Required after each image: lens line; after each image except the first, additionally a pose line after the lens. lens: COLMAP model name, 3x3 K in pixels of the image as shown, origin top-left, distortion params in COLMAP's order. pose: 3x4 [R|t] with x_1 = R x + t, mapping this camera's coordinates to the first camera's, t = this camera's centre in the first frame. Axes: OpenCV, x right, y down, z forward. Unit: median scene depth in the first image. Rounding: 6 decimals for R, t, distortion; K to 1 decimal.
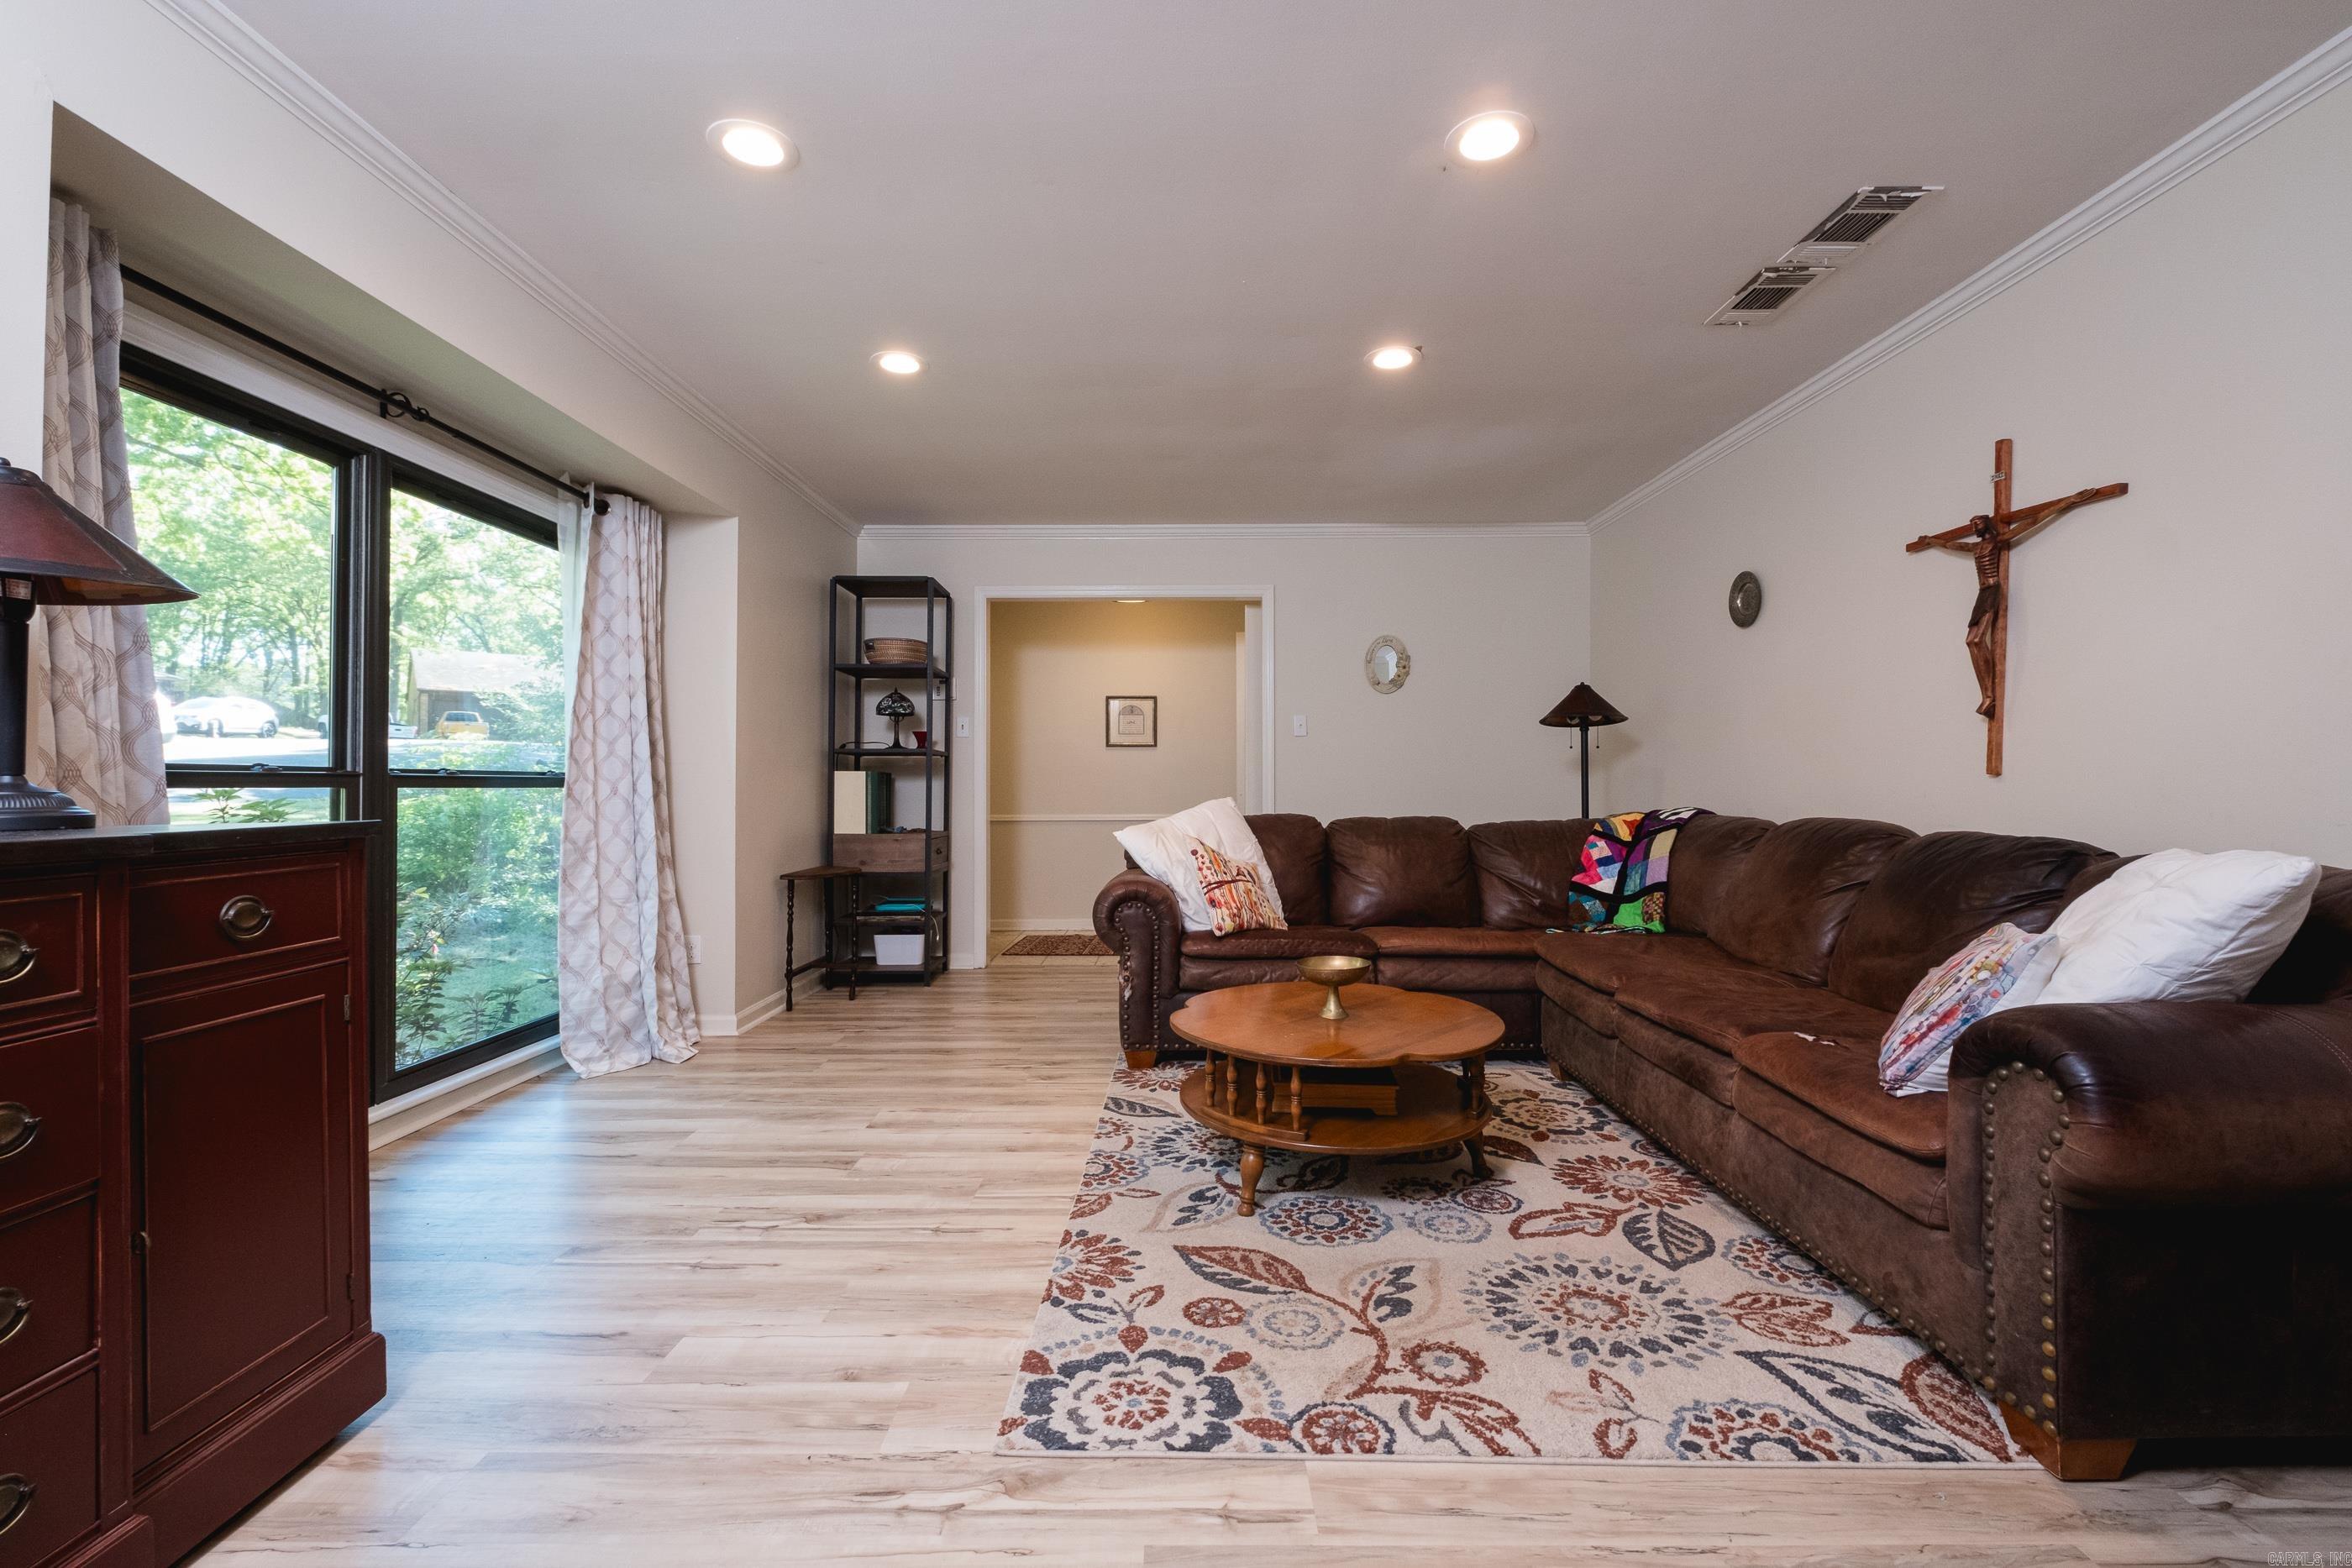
lens RADIAL K [[1010.3, 0, 1171.9], [0, 1010.3, 774.9], [0, 0, 1]] dist [0.006763, -0.005707]
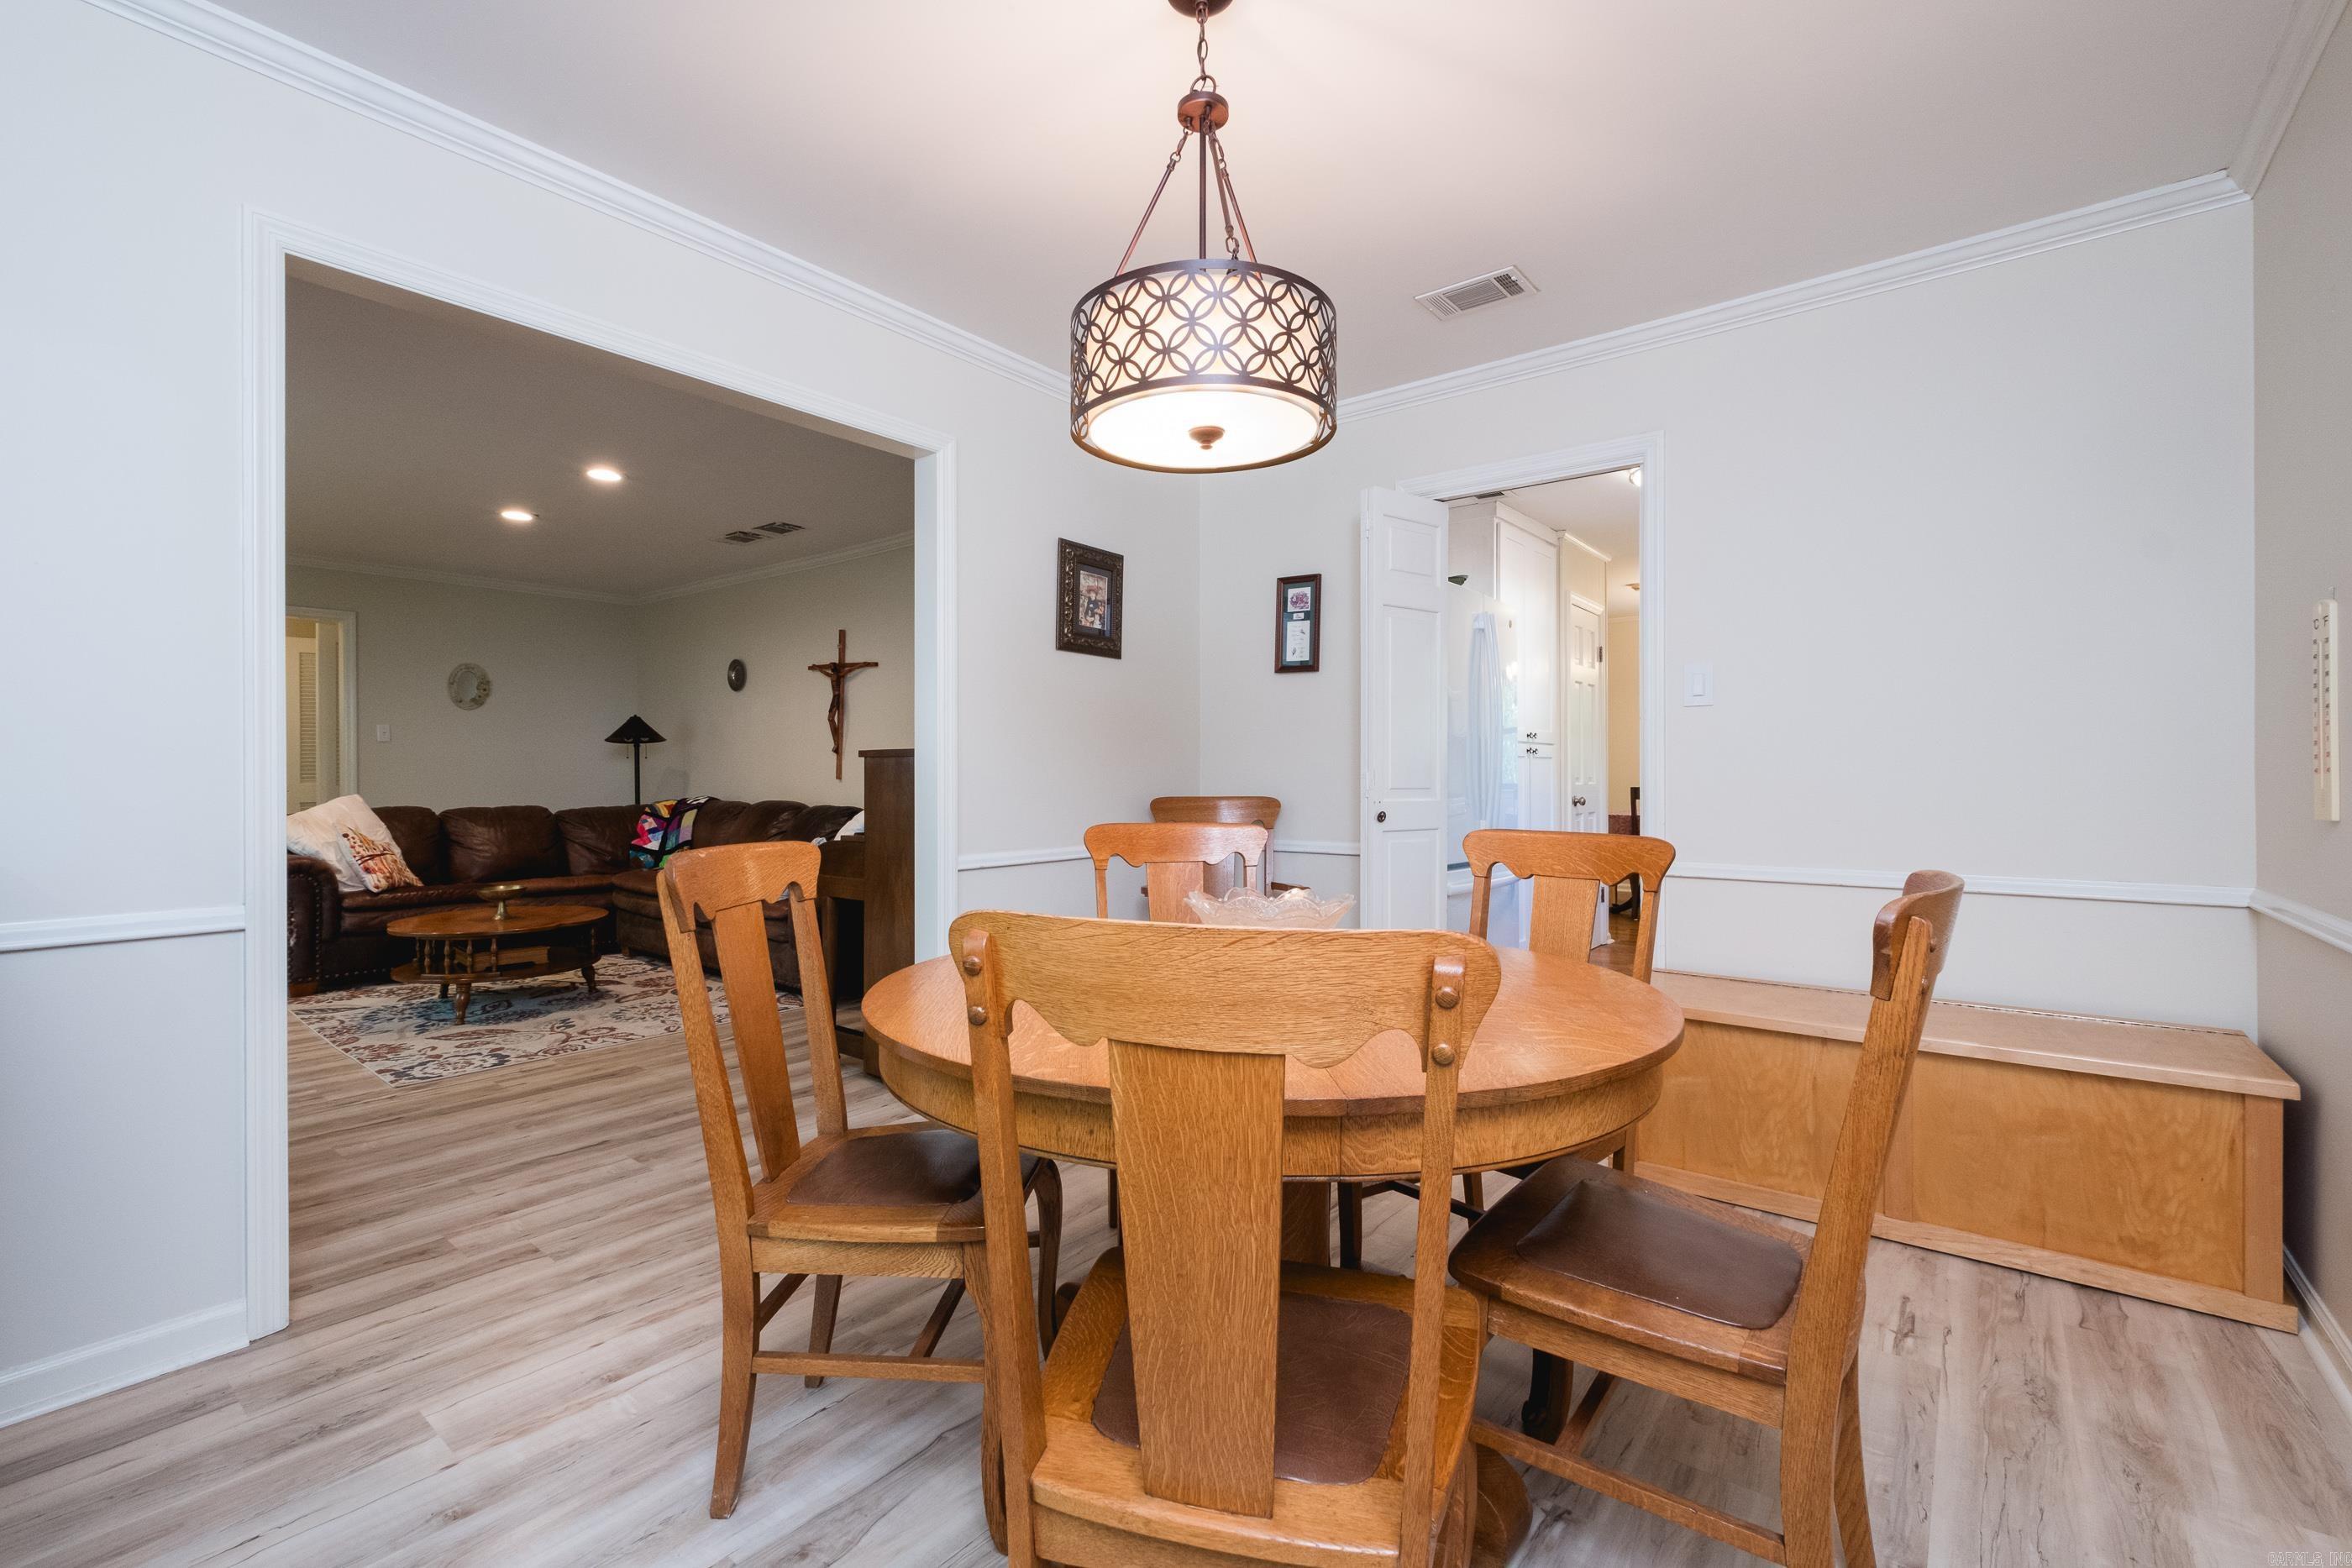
lens RADIAL K [[1010.3, 0, 1191.3], [0, 1010.3, 786.6], [0, 0, 1]] dist [0.006763, -0.005707]
pose [[0.610261, -0.010135, 0.792135, -0.376993], [-0.008175, 0.999784, 0.019090, -0.025759], [-0.792158, -0.018125, 0.610047, -0.768482]]
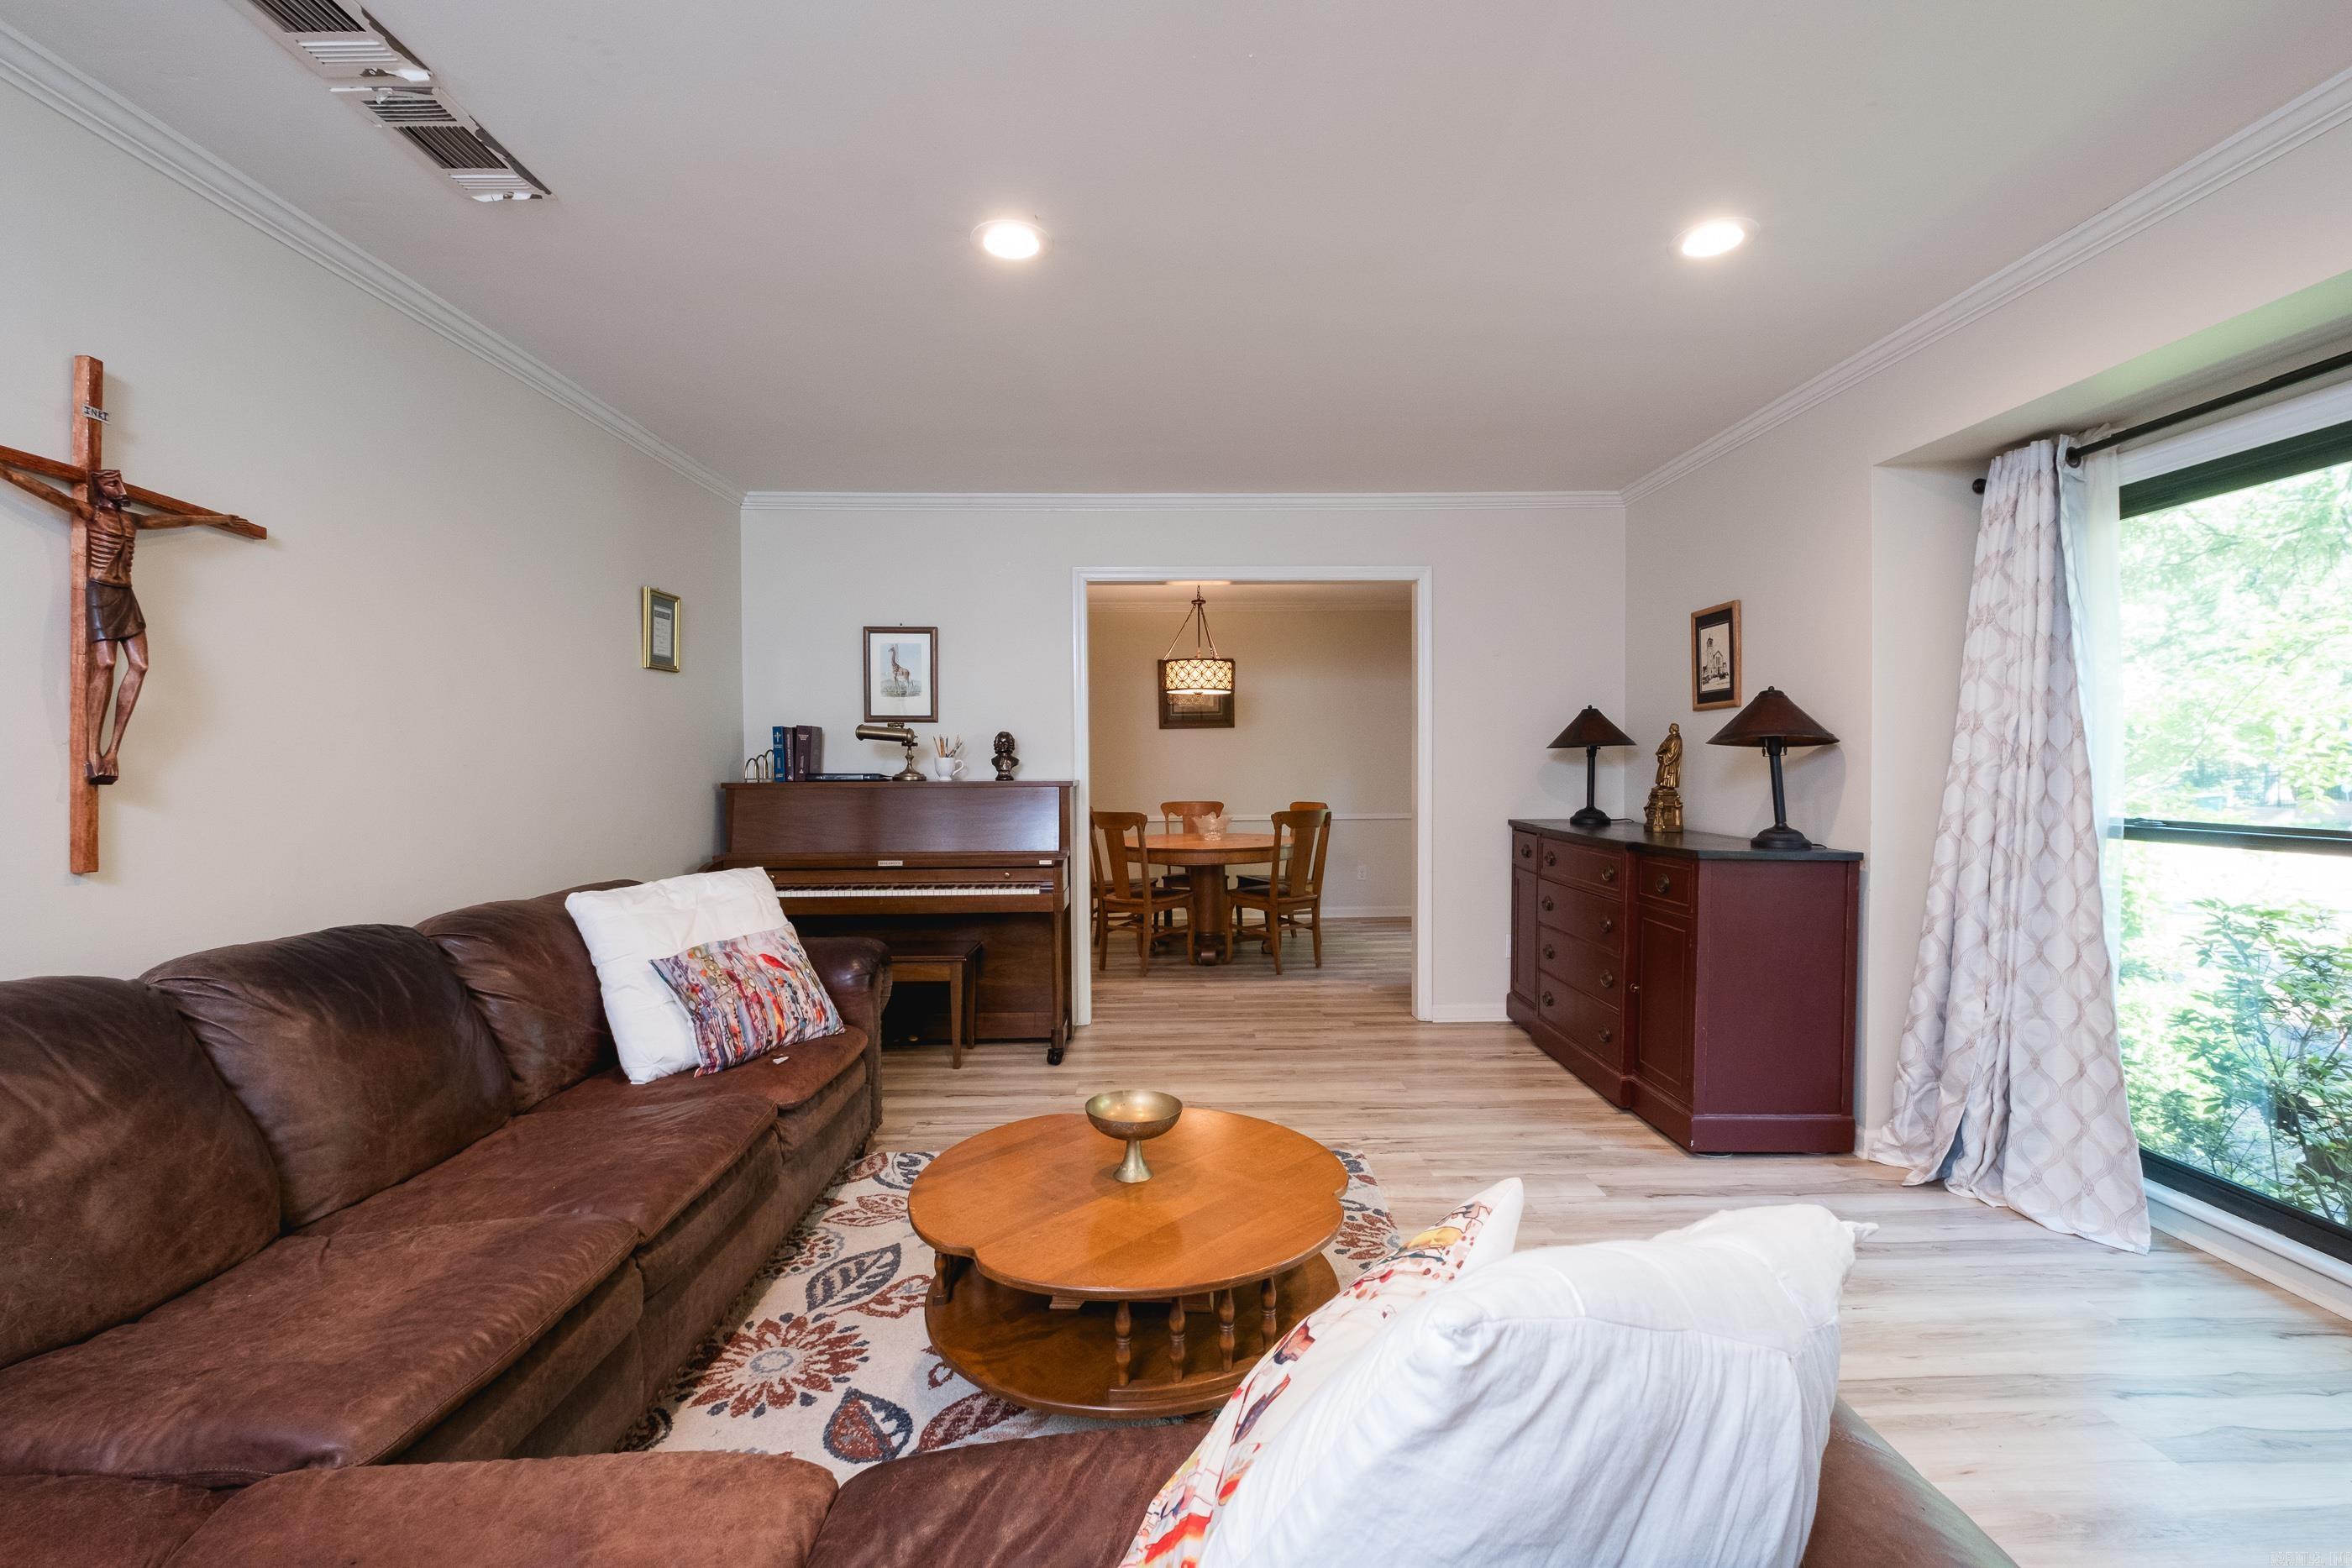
lens RADIAL K [[1010.3, 0, 1178.7], [0, 1010.3, 789.6], [0, 0, 1]] dist [0.006763, -0.005707]
pose [[-0.999670, 0.004749, -0.025243, 0.107577], [0.004353, 0.999867, 0.015723, -0.047810], [0.025314, 0.015607, -0.999558, 1.315081]]
